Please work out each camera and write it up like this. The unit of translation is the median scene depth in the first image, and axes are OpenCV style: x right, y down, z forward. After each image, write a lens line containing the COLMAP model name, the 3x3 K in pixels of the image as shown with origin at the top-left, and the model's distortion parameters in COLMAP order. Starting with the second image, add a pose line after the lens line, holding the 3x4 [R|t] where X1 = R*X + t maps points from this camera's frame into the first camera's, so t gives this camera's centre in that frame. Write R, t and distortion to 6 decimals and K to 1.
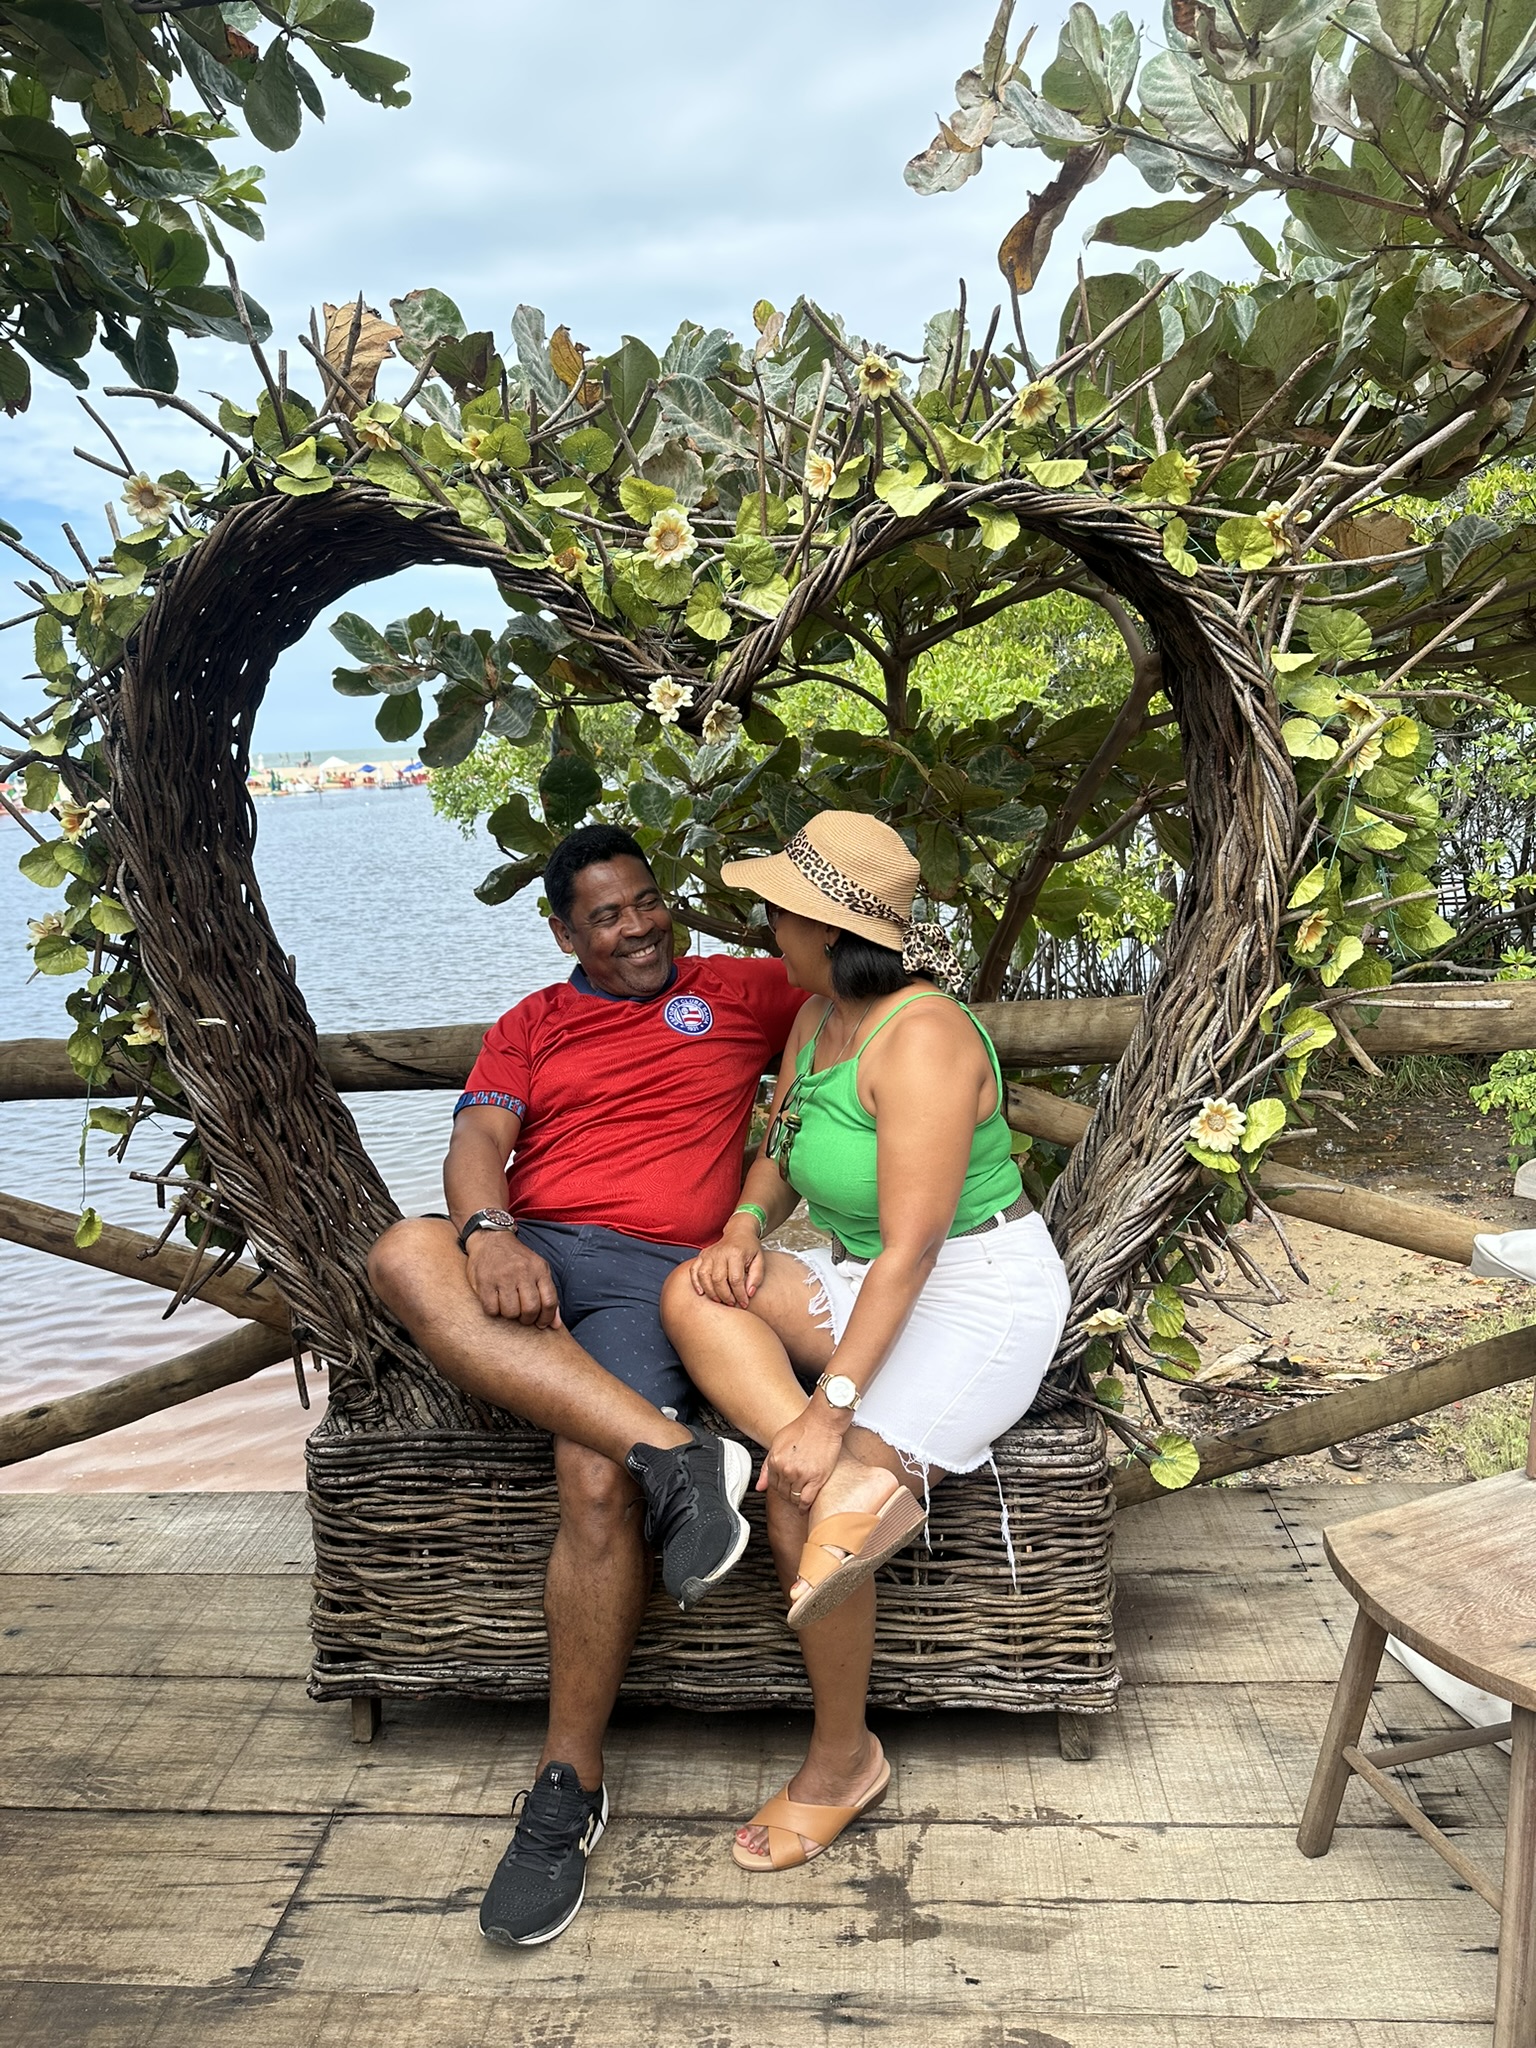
lens RADIAL K [[1494.2, 0, 766.3], [0, 1494.2, 1035.4], [0, 0, 1]] dist [0.022734, -0.049395]
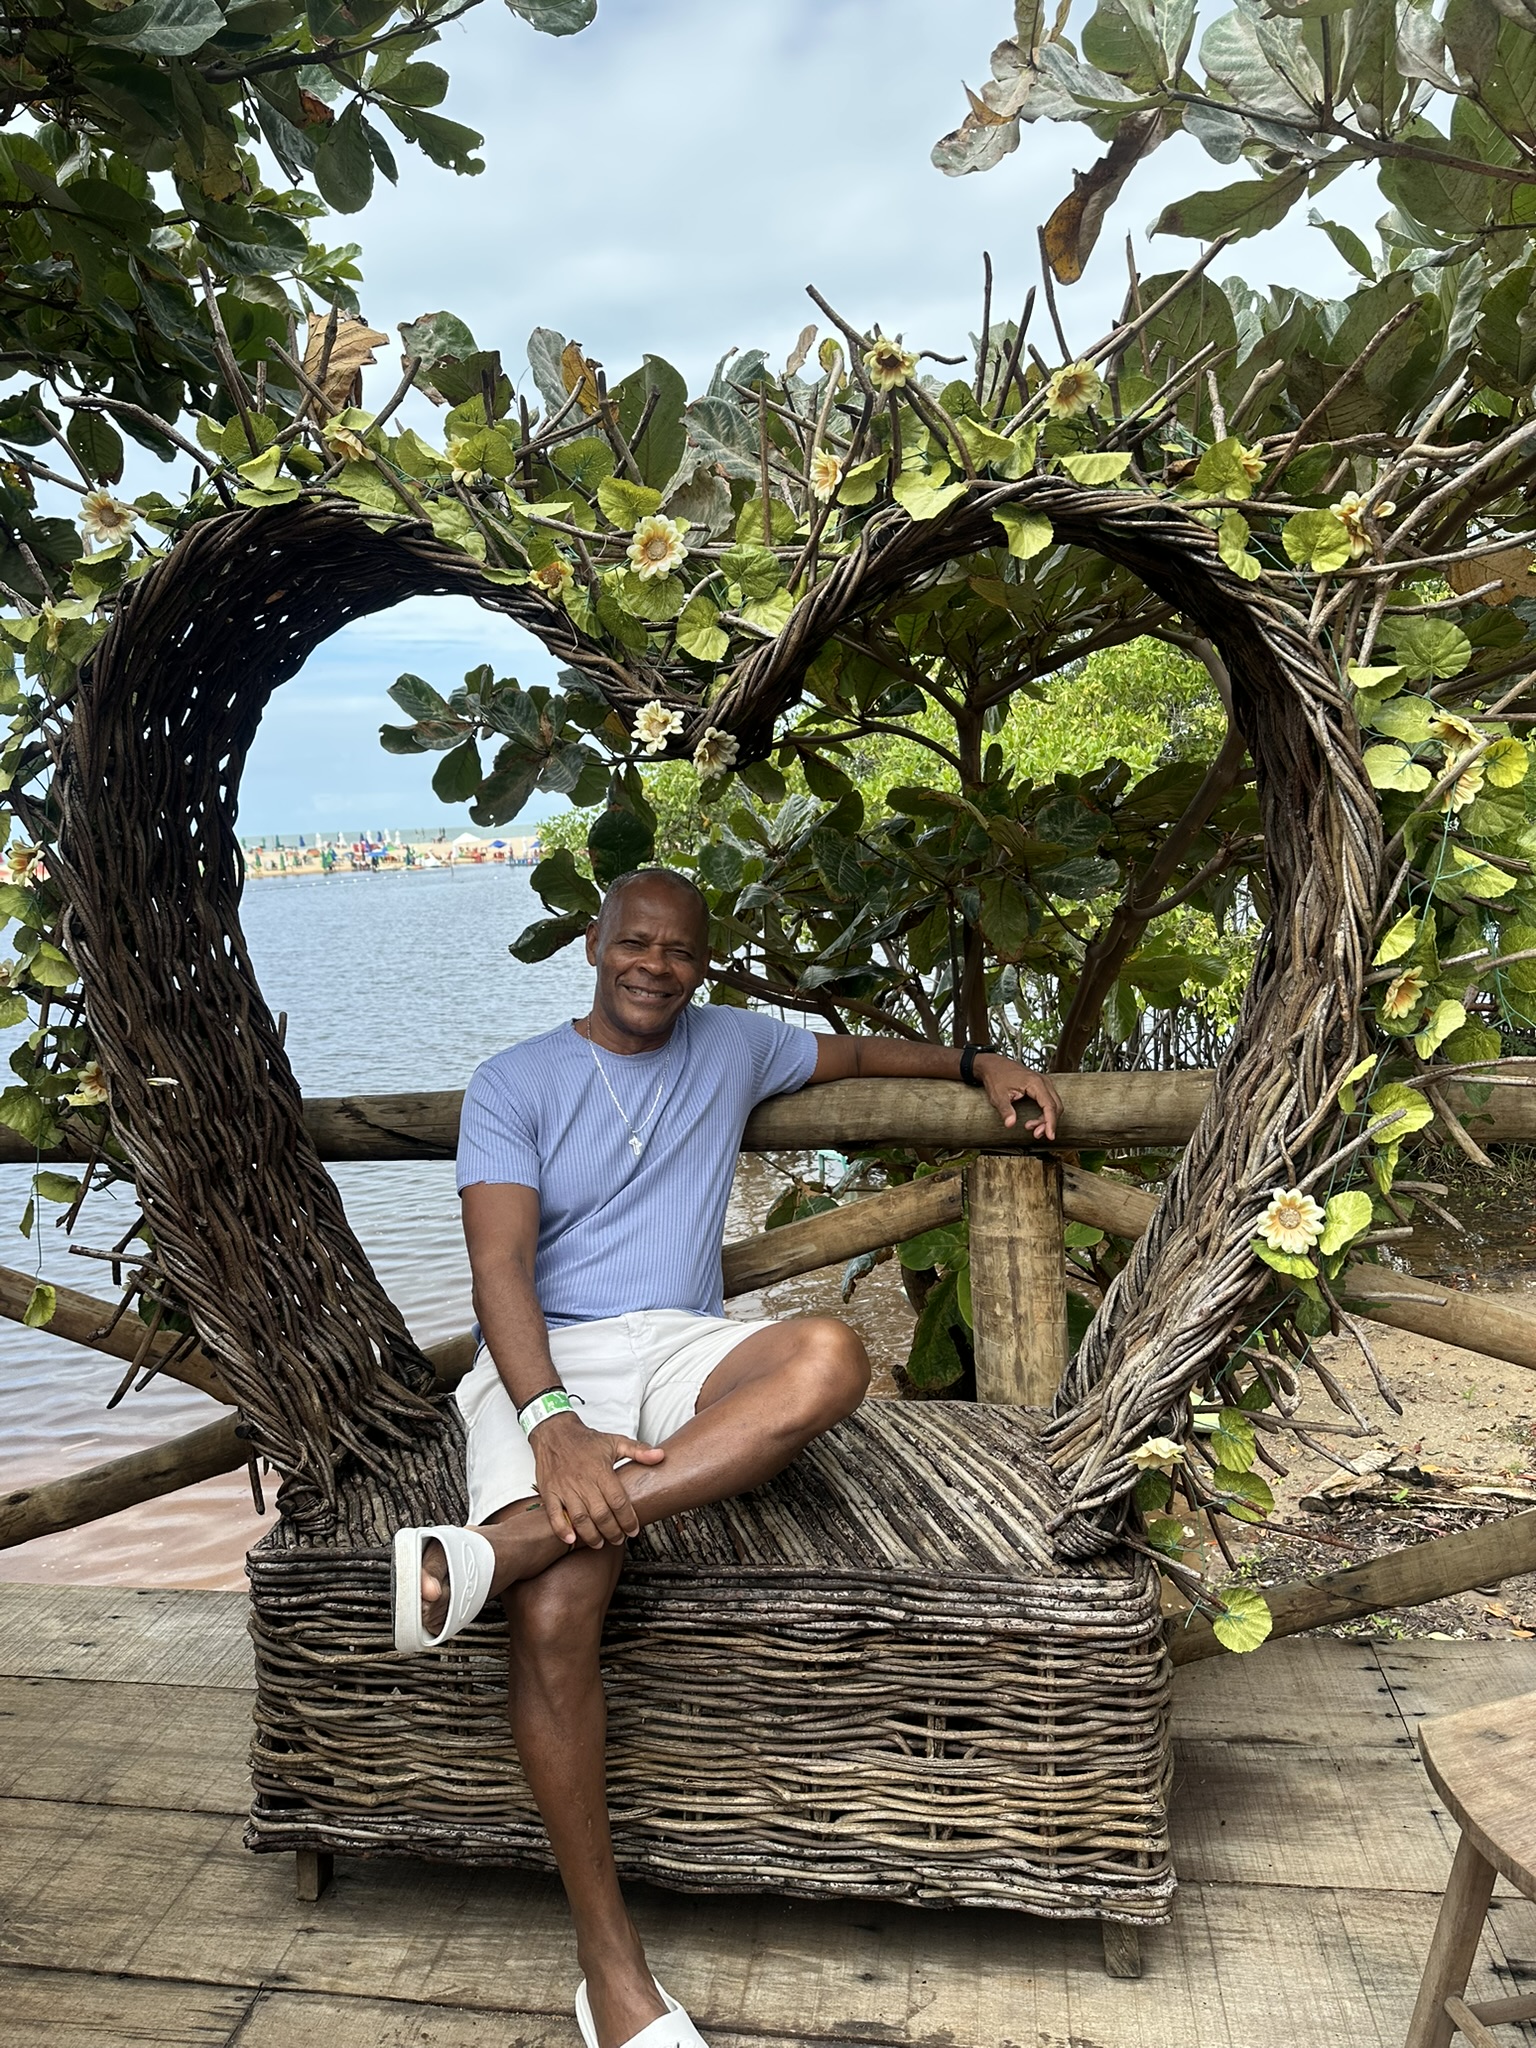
lens RADIAL K [[1494.2, 0, 764.2], [0, 1494.2, 1023.4], [0, 0, 1]] dist [0.022734, -0.049395]
pose [[0.996645, 0.011773, -0.080990, 0.069996], [-0.016428, 0.998236, -0.057046, 0.001533], [0.080175, 0.058186, 0.995081, 0.123907]]
